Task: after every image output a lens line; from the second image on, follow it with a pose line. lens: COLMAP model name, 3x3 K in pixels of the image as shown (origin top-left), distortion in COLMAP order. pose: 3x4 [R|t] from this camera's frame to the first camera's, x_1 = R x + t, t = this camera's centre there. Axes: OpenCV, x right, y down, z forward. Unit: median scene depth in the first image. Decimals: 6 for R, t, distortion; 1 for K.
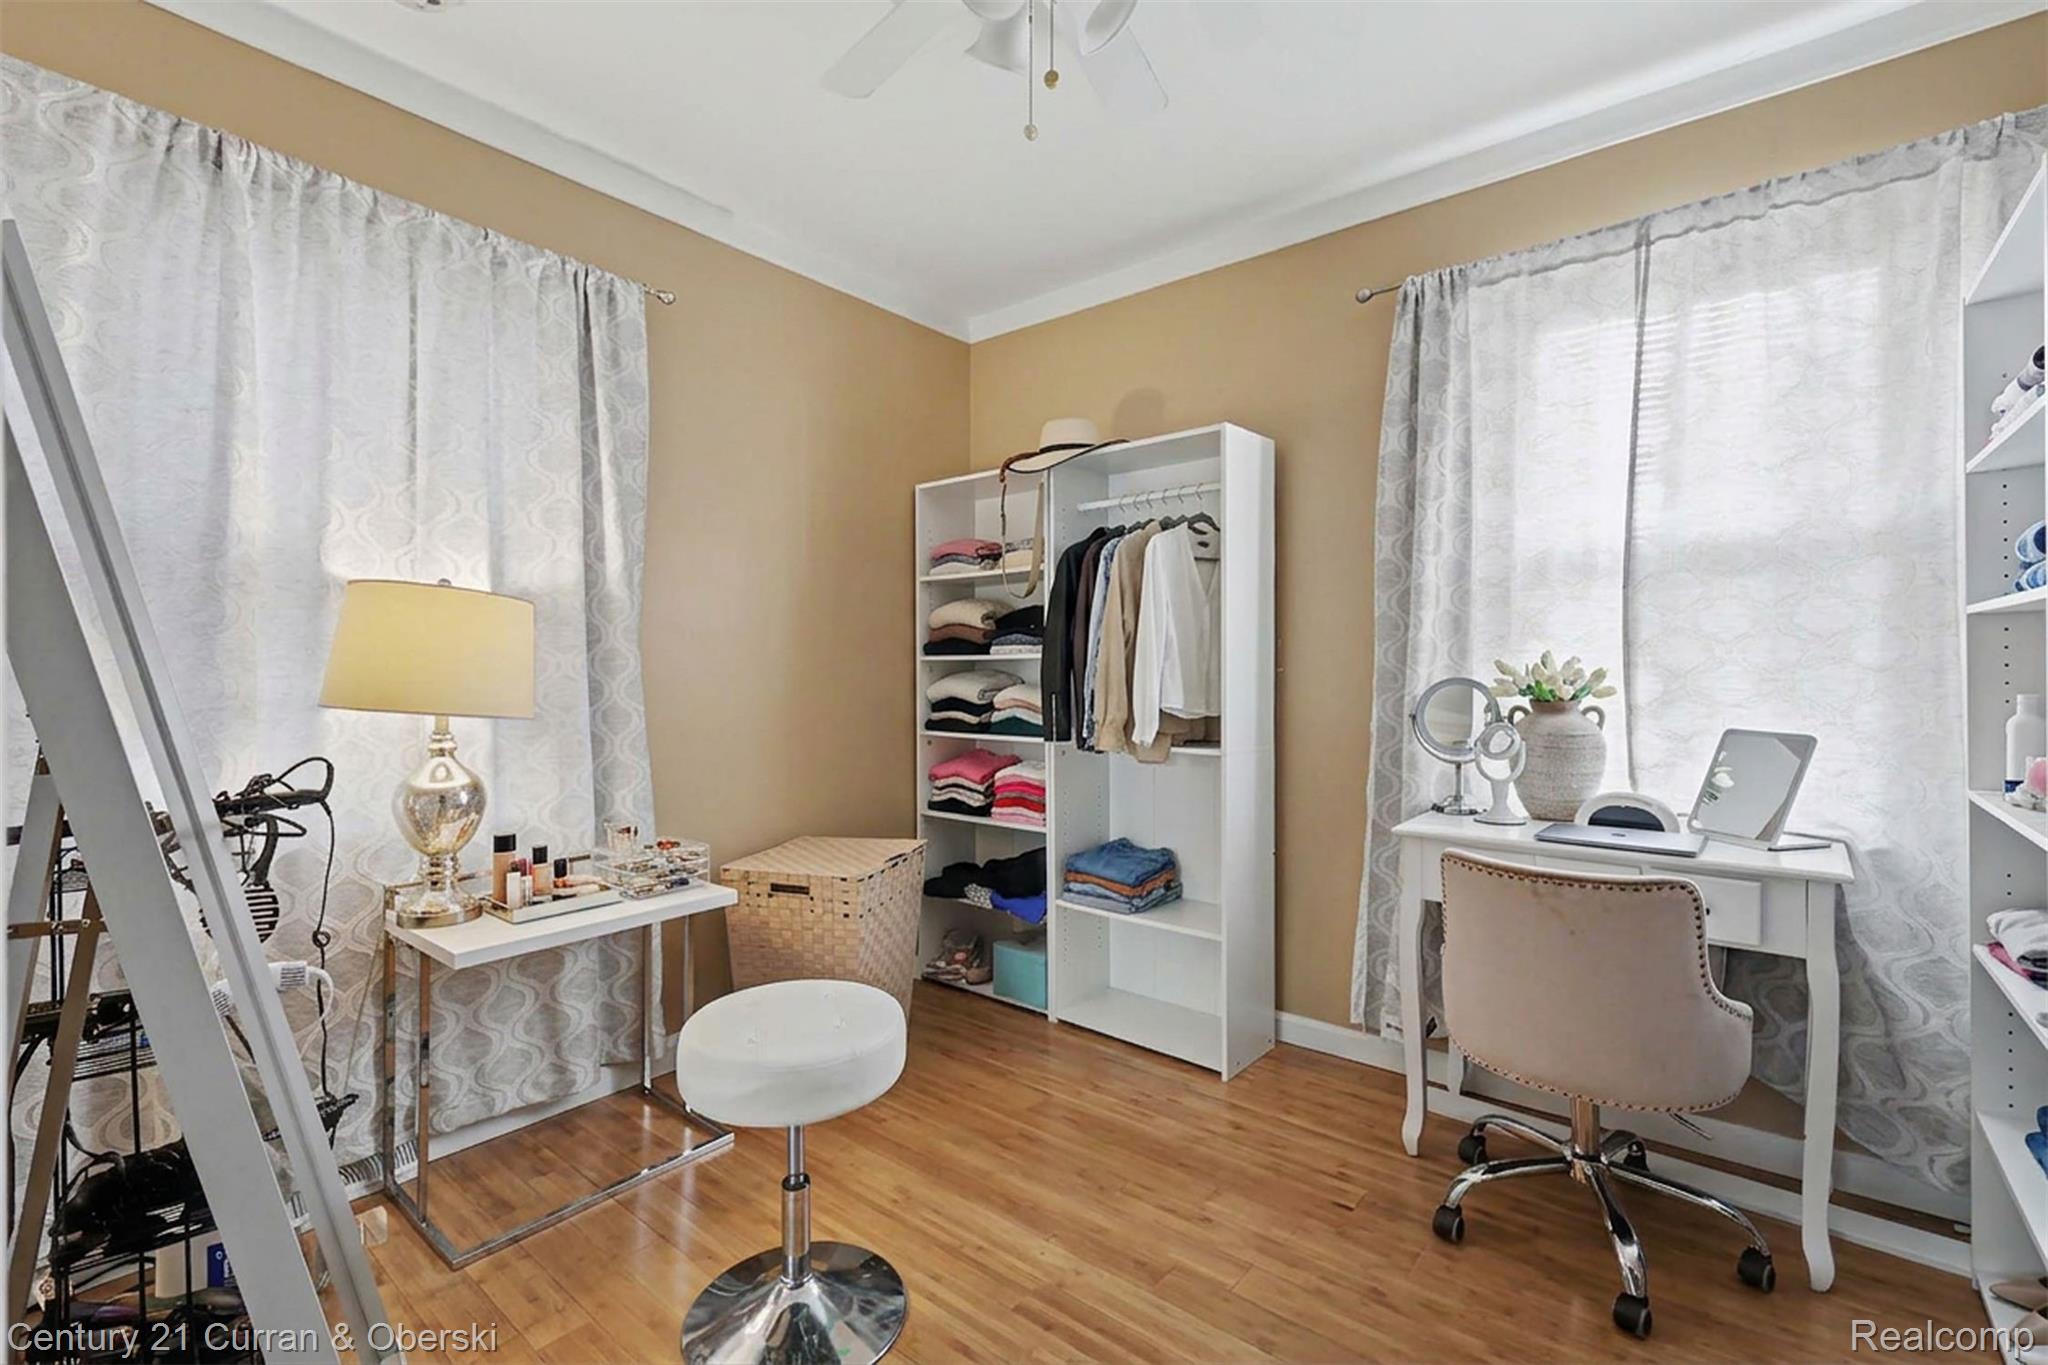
lens RADIAL K [[907.8, 0, 1036.2], [0, 907.8, 678.8], [0, 0, 1]] dist [-0.000782, 0.000122]
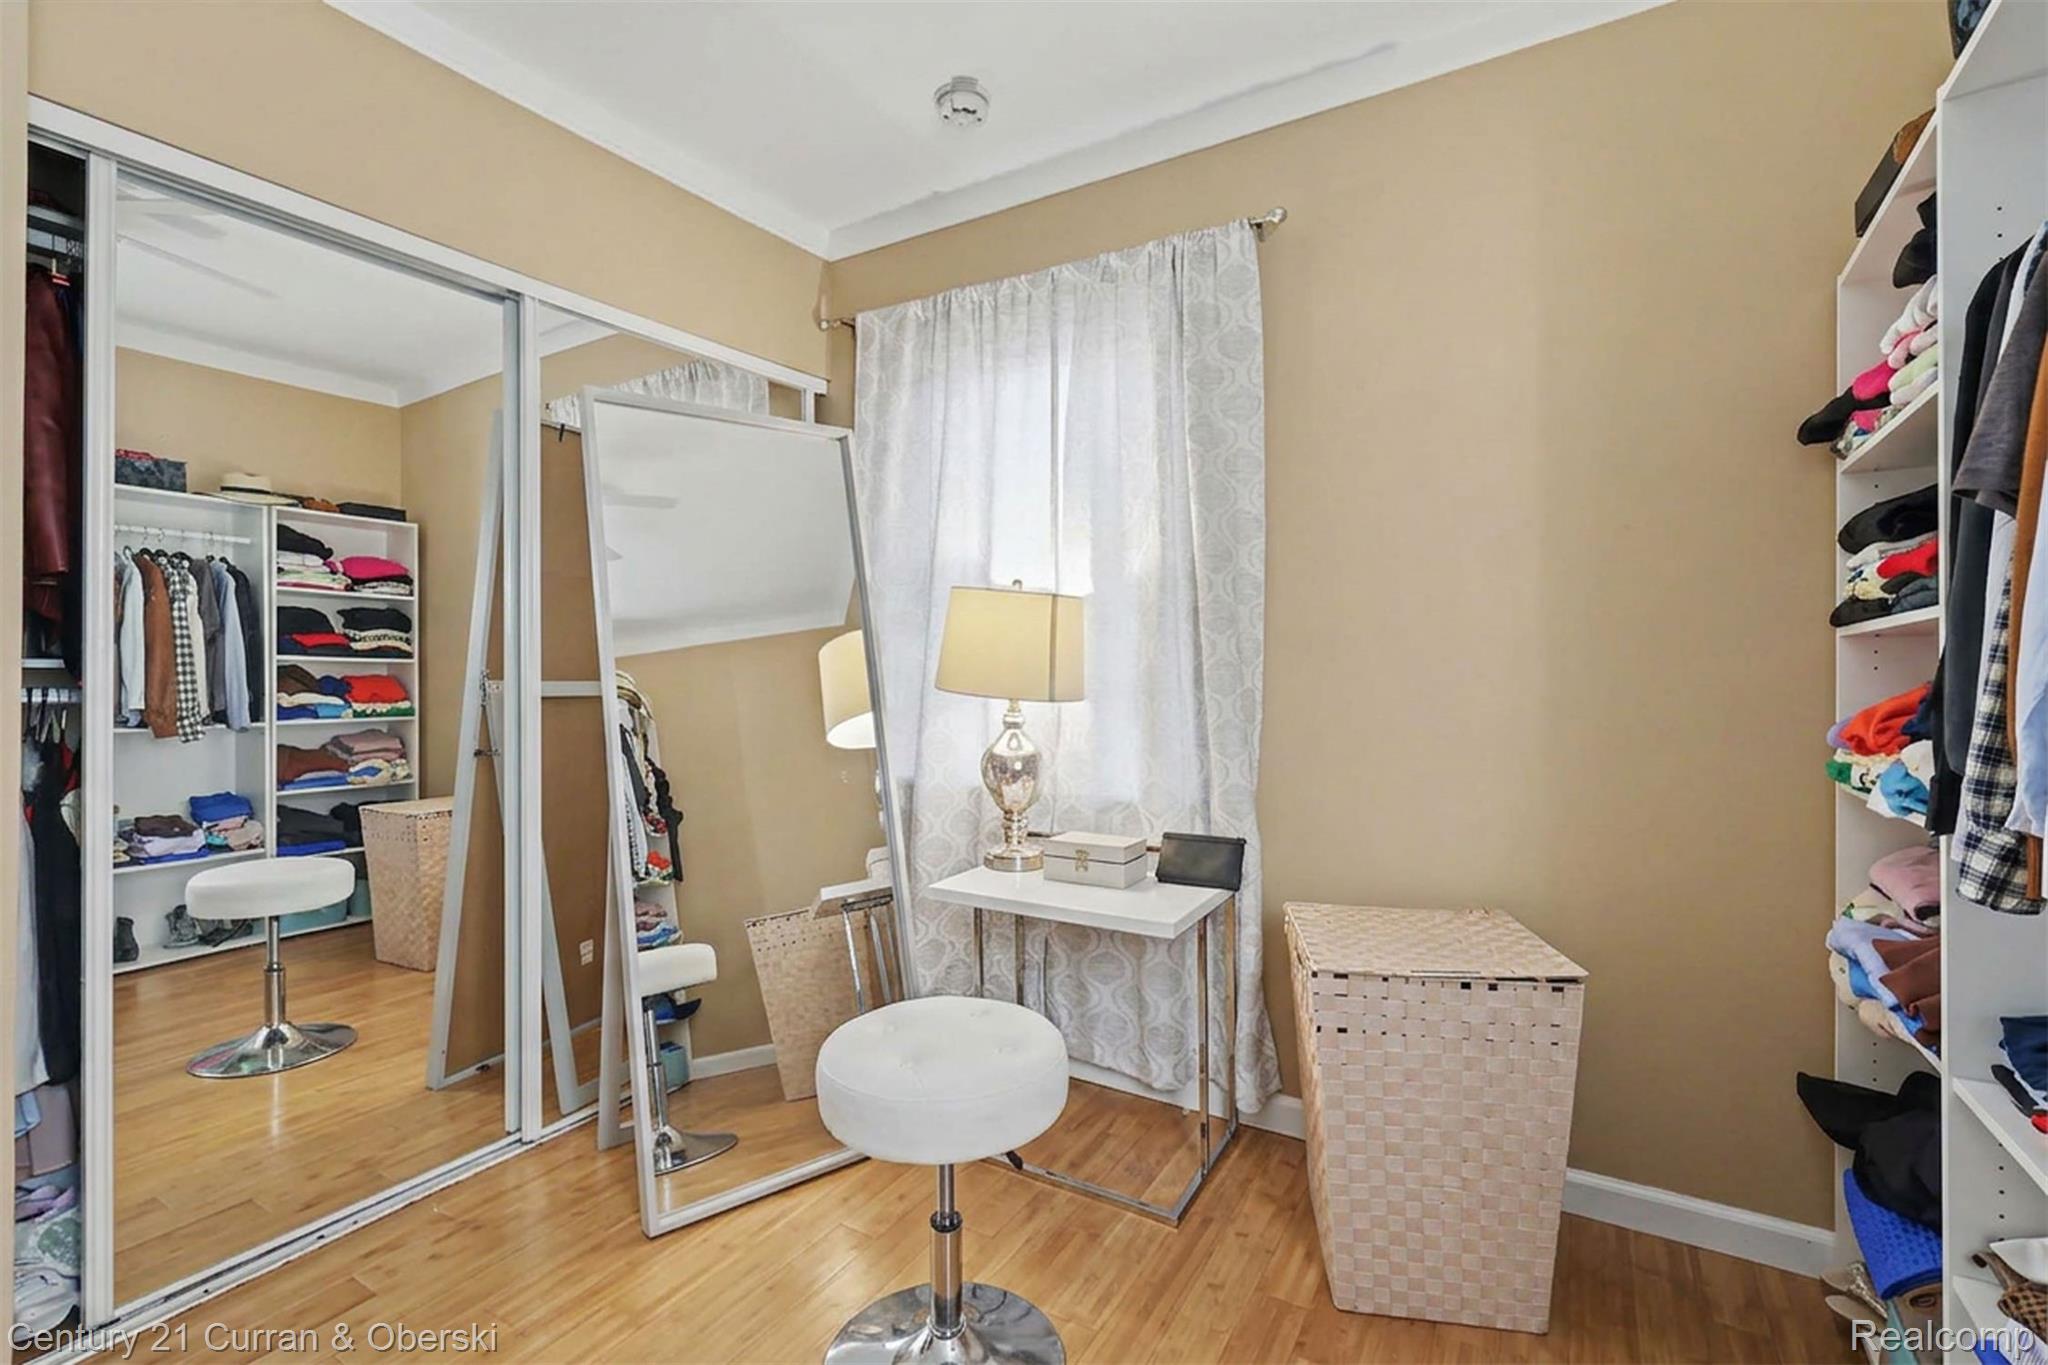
lens RADIAL K [[907.8, 0, 1036.2], [0, 907.8, 678.8], [0, 0, 1]] dist [-0.000782, 0.000122]
pose [[0.126009, -0.000681, -0.992029, 0.523166], [-0.005308, 0.999985, -0.001361, 0.021437], [0.992015, 0.005437, 0.126004, 0.878503]]
